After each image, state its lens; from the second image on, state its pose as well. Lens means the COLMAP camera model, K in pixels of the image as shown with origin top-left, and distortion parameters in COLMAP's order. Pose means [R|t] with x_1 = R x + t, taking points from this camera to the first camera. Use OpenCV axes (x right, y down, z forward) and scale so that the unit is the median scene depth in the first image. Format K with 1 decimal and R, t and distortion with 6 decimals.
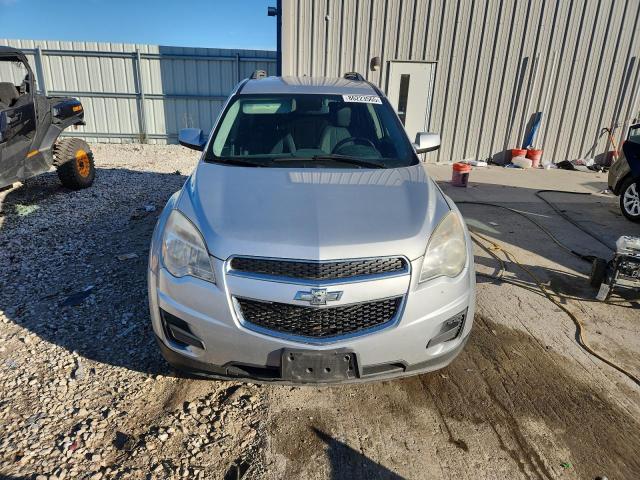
lens RADIAL K [[444.6, 0, 304.8], [0, 444.6, 242.3], [0, 0, 1]] dist [0.036992, -0.001553]
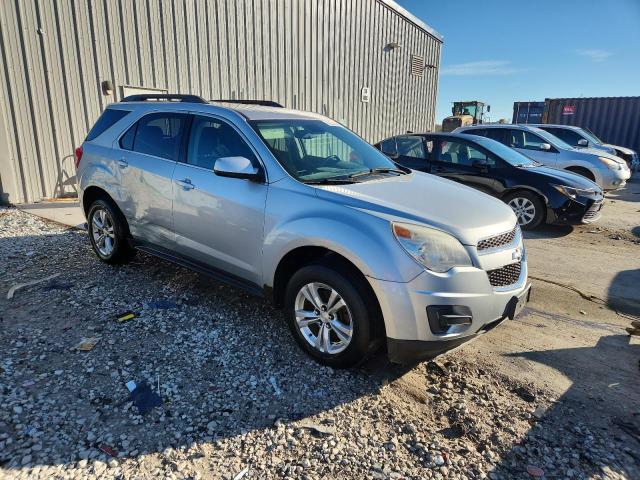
lens RADIAL K [[444.6, 0, 304.8], [0, 444.6, 242.3], [0, 0, 1]] dist [0.036992, -0.001553]
pose [[0.639745, -0.208295, 0.739824, -0.347944], [0.245462, 0.967538, 0.060150, -0.042563], [-0.728337, 0.143118, 0.670106, 0.117324]]
